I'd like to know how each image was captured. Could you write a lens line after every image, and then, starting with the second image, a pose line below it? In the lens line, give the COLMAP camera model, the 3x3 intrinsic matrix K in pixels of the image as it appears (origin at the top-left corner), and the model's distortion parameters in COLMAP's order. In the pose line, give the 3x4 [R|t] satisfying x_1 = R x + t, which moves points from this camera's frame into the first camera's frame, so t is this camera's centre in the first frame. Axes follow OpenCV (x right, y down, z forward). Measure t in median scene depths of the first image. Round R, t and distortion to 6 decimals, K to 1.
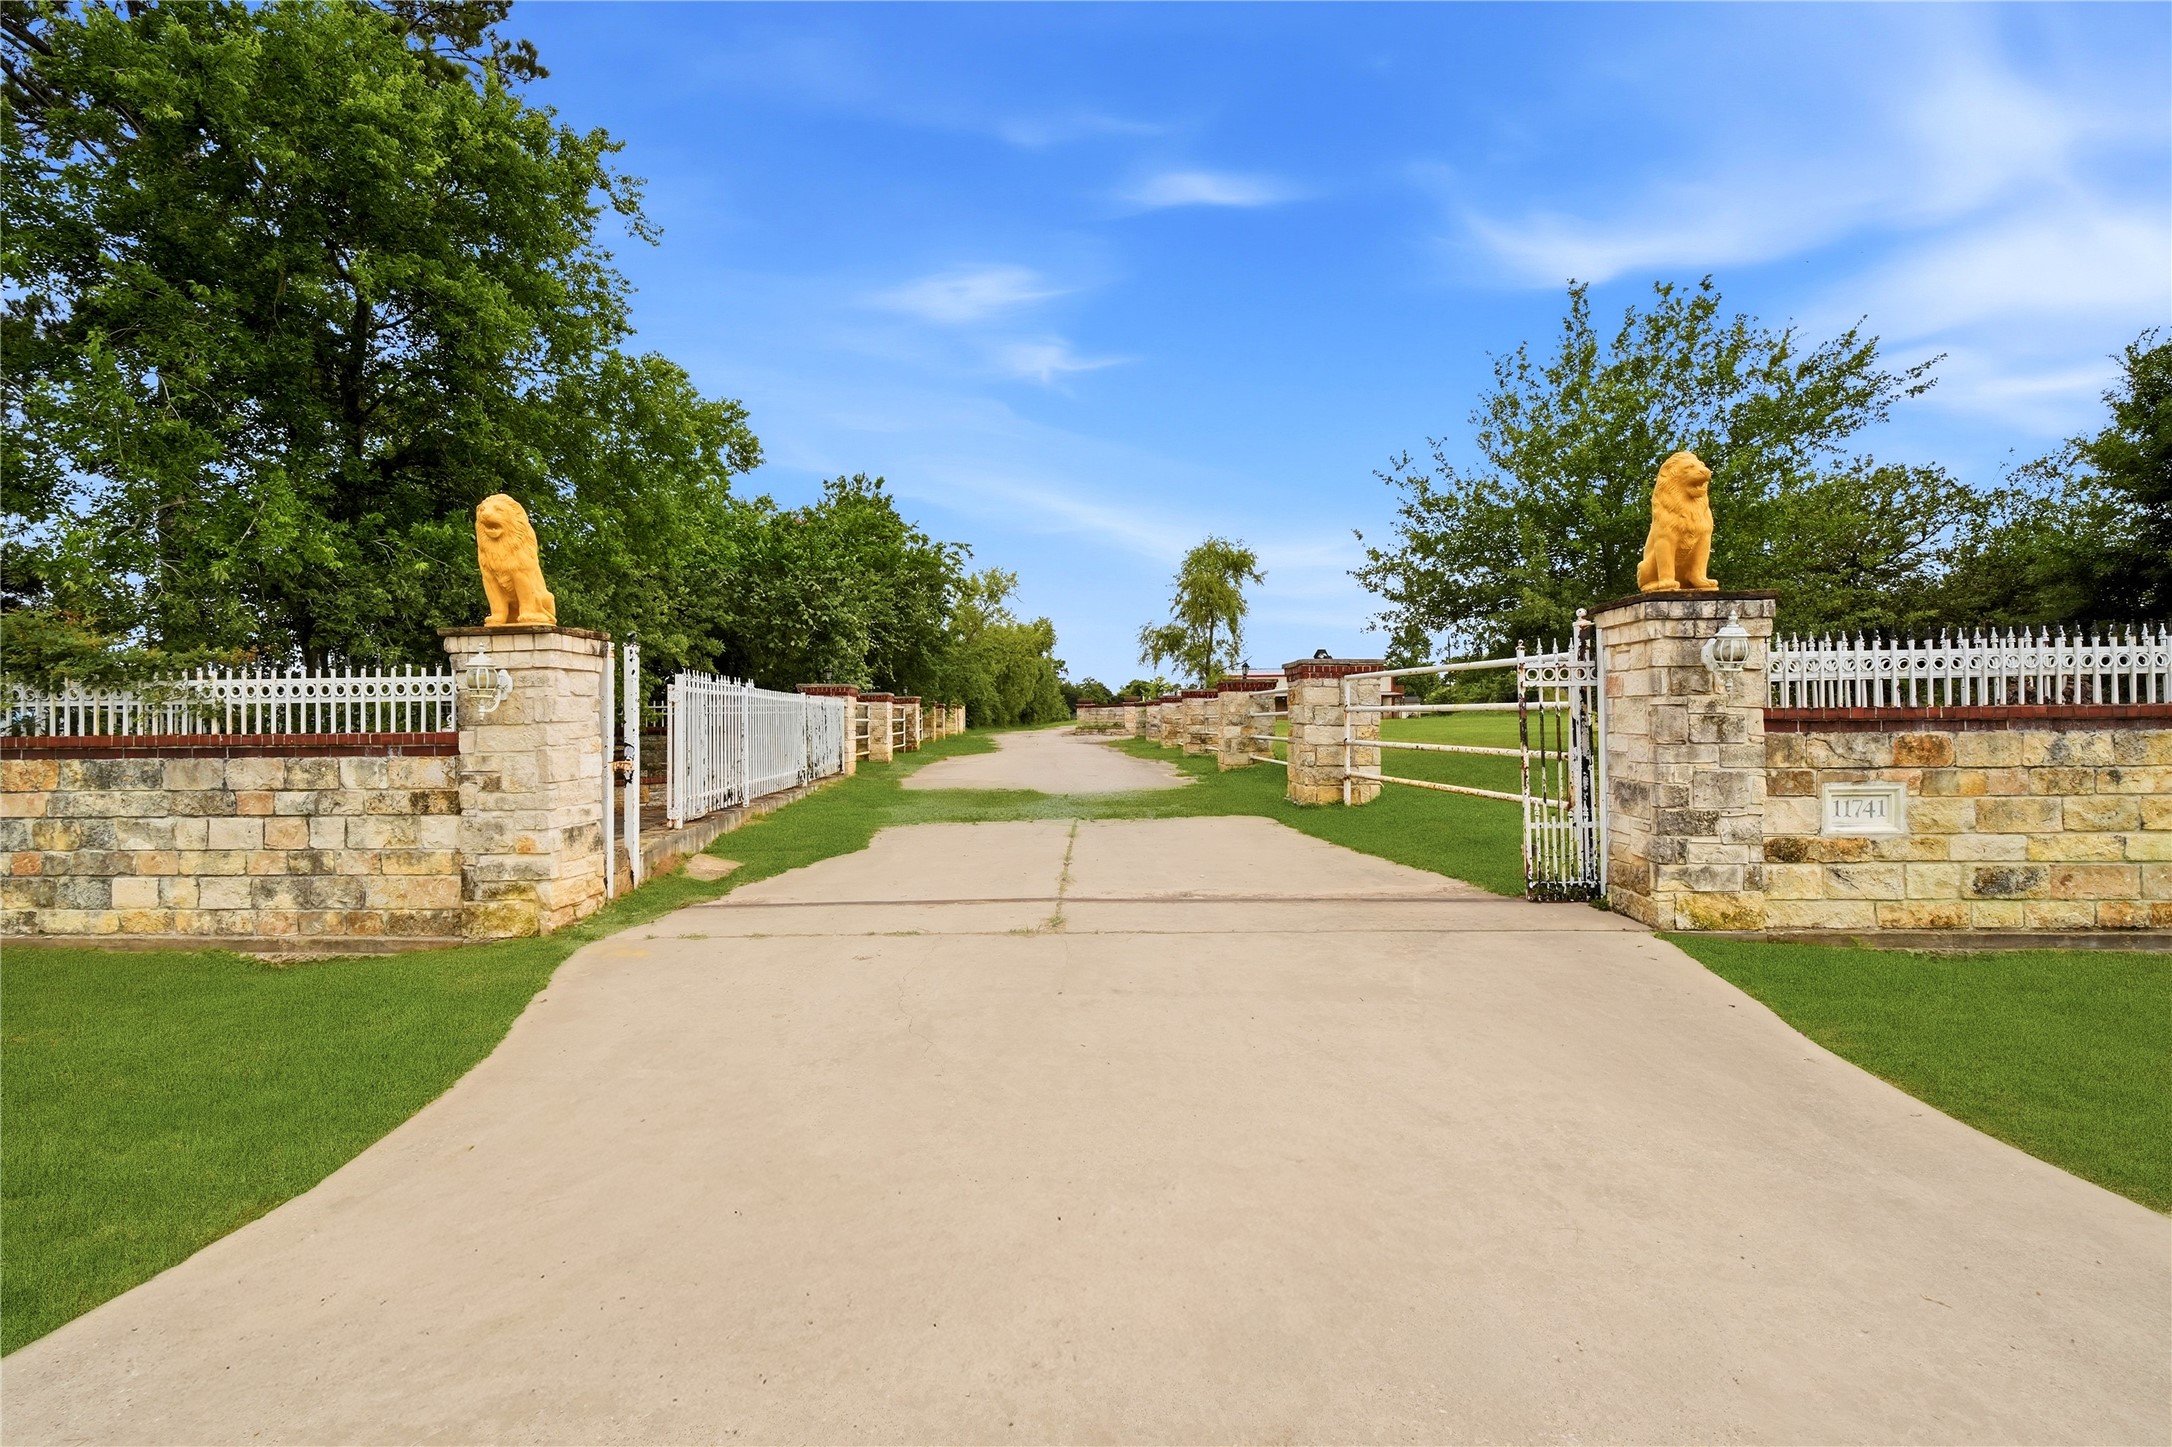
lens RADIAL K [[957.4, 0, 1095.5], [0, 957.4, 723.0], [0, 0, 1]] dist [-0.012784, 0.006136]
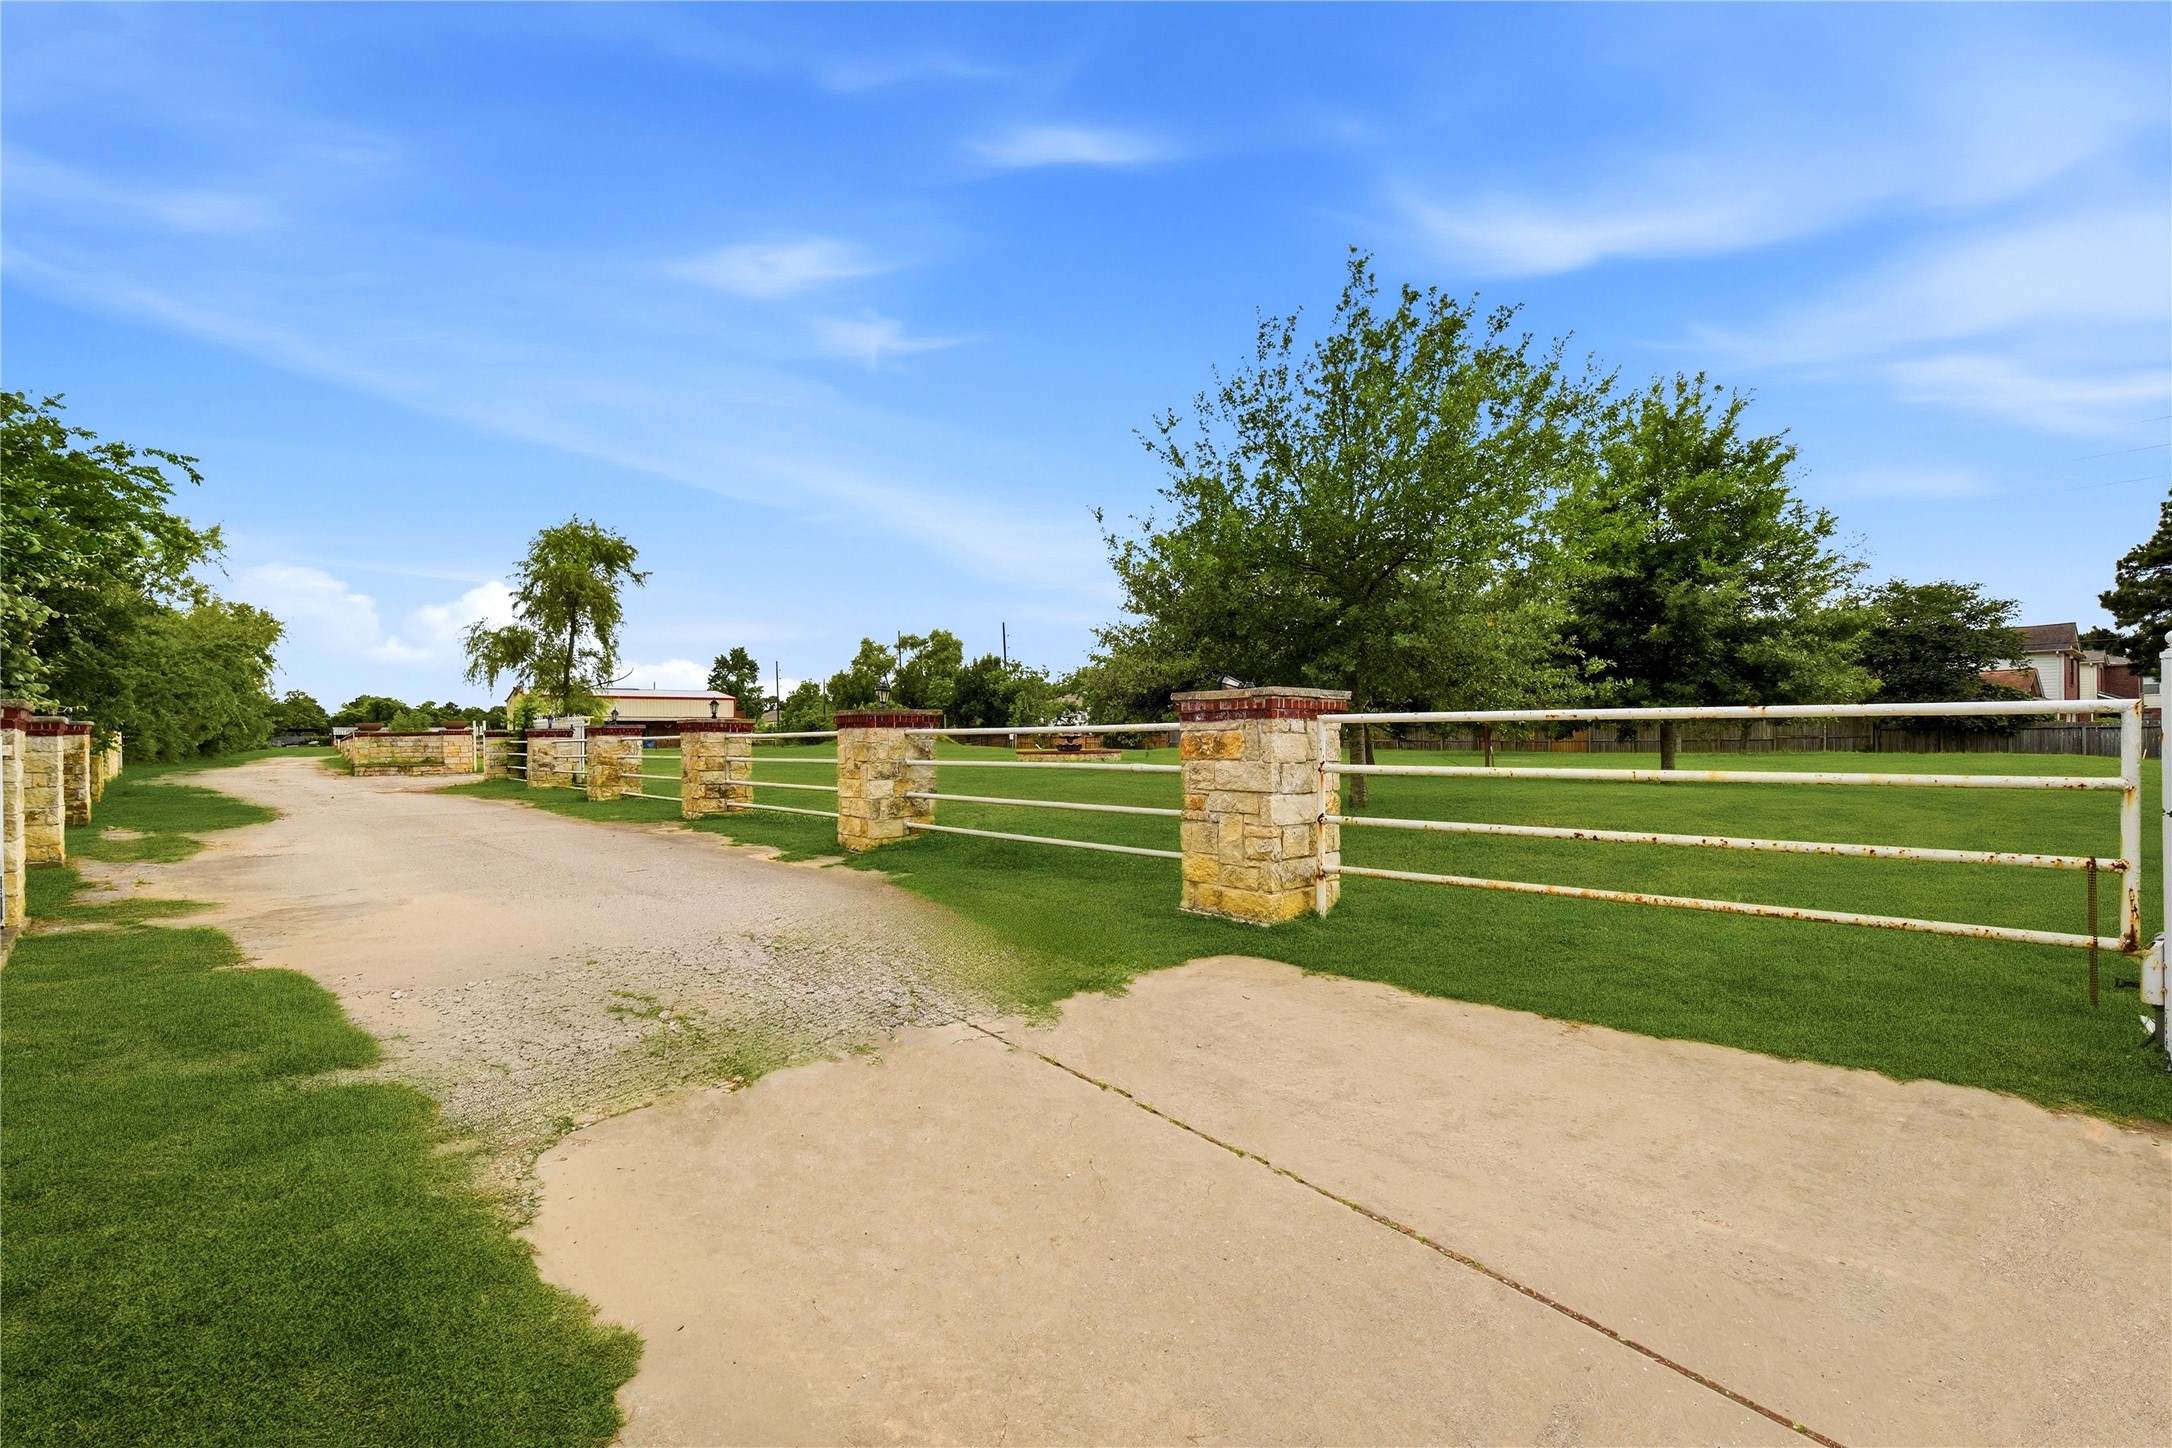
lens RADIAL K [[969.1, 0, 1084.7], [0, 969.1, 736.1], [0, 0, 1]] dist [-0.002833, 0.005822]
pose [[0.768590, 0.006041, 0.639713, -0.090308], [0.002355, 0.999922, -0.012272, -0.009359], [-0.639737, 0.010939, 0.768516, 0.199315]]
